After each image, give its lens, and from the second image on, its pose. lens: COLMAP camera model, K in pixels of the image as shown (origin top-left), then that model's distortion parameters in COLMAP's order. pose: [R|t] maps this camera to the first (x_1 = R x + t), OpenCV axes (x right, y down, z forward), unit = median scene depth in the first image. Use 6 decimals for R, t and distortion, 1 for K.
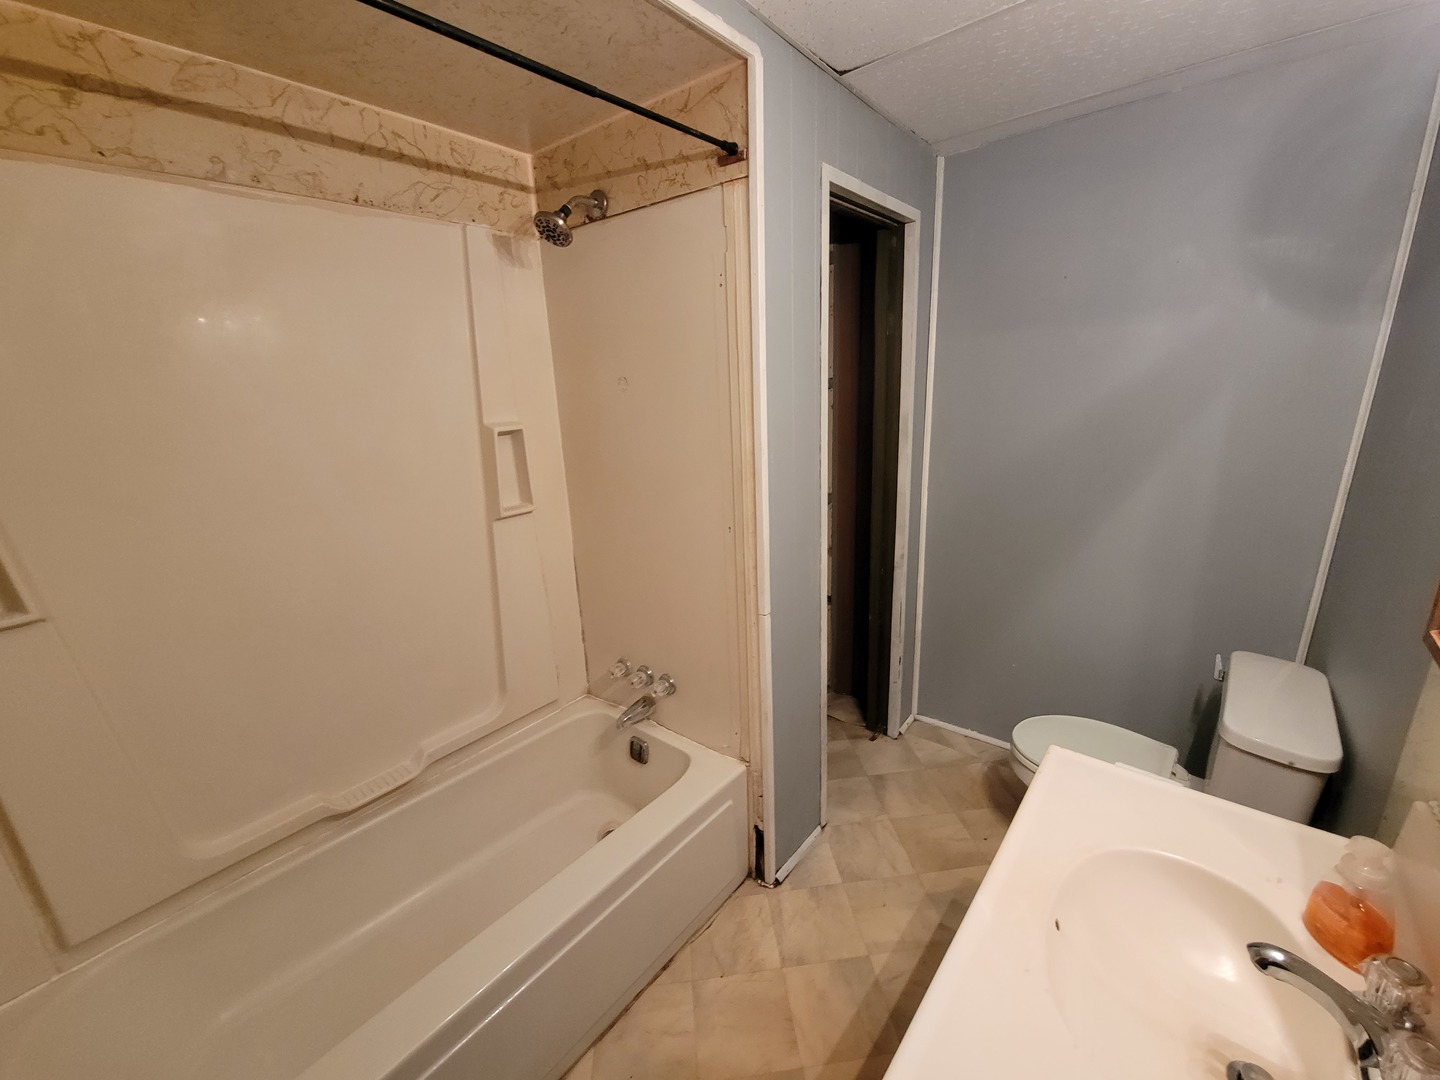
lens RADIAL K [[588.3, 0, 732.5], [0, 588.3, 552.8], [0, 0, 1]] dist [0.000608, -0.003046]
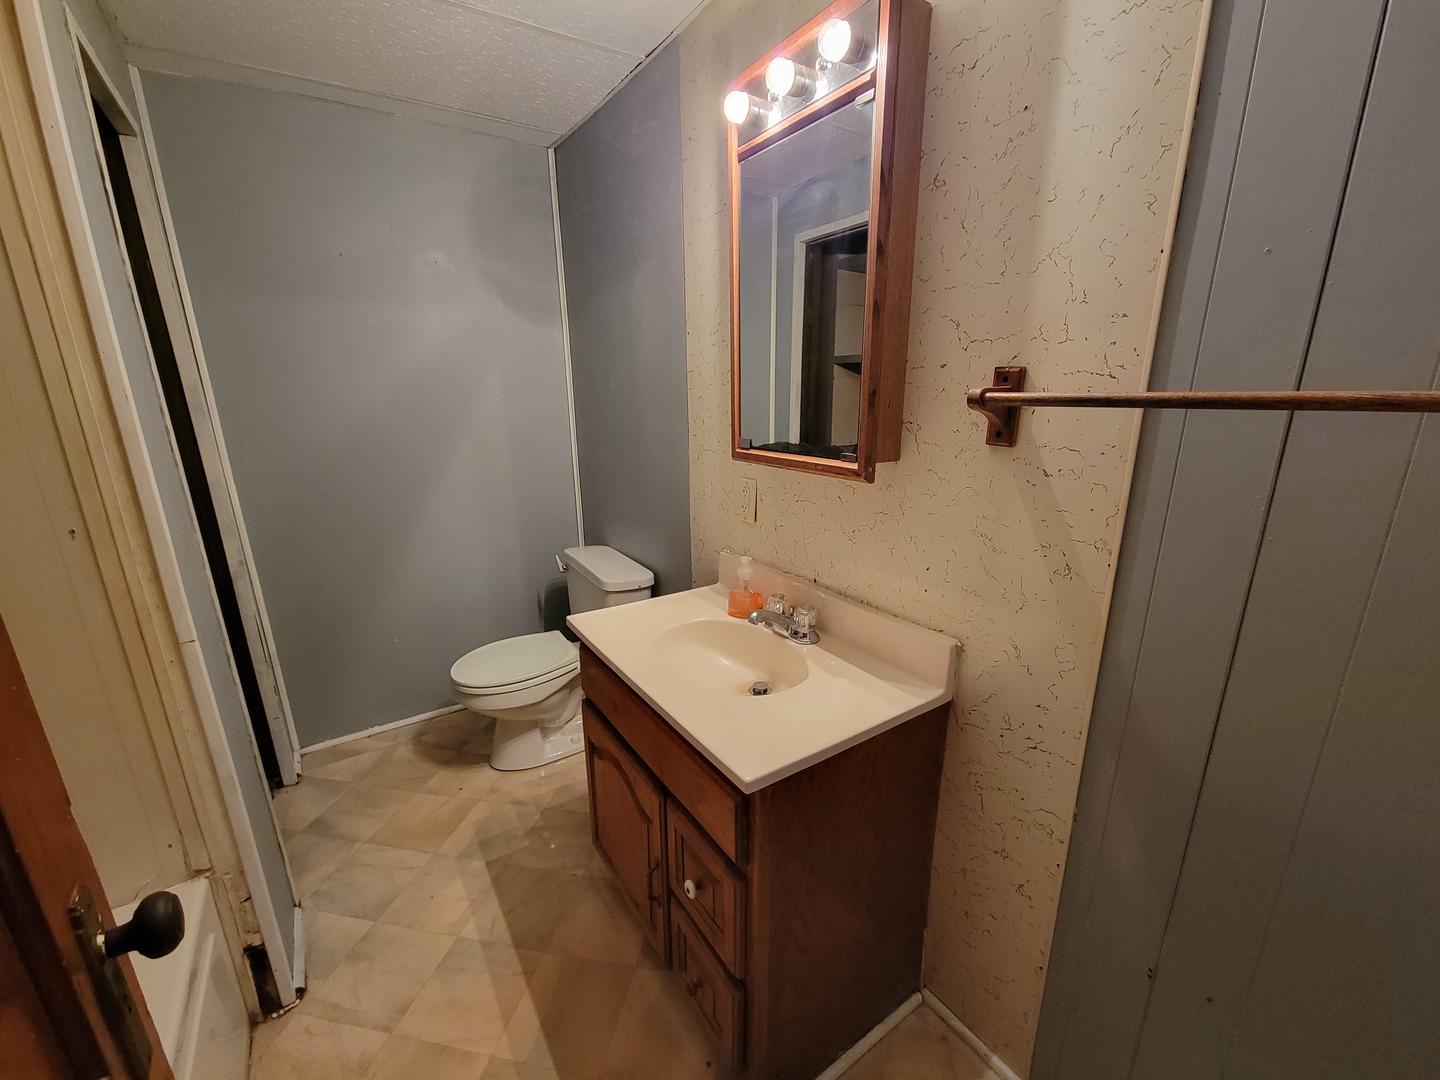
lens RADIAL K [[588.3, 0, 724.8], [0, 588.3, 554.5], [0, 0, 1]] dist [0.000608, -0.003046]
pose [[0.290394, -0.226402, 0.929739, -0.379197], [0.263934, 0.952869, 0.149598, 0.068754], [-0.919788, 0.201947, 0.336462, 0.159484]]
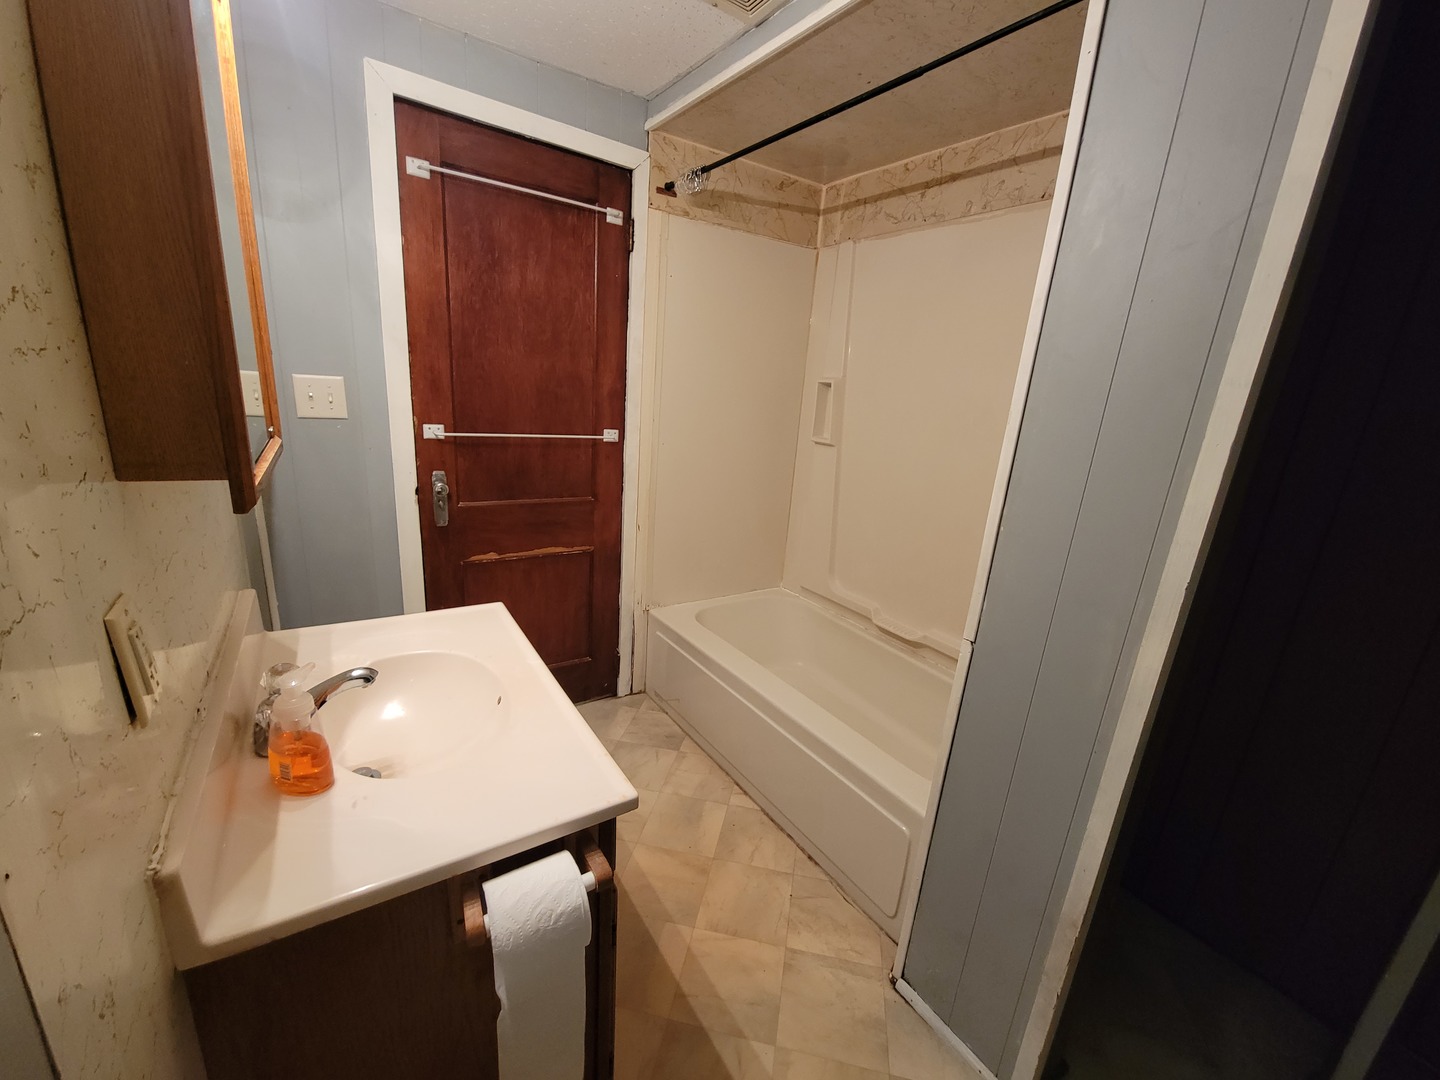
lens RADIAL K [[588.3, 0, 731.7], [0, 588.3, 548.0], [0, 0, 1]] dist [0.000608, -0.003046]
pose [[-0.290270, 0.281508, -0.914602, 0.777006], [-0.326831, 0.869118, 0.371236, -0.175563], [0.899403, 0.406678, -0.160273, 0.789697]]
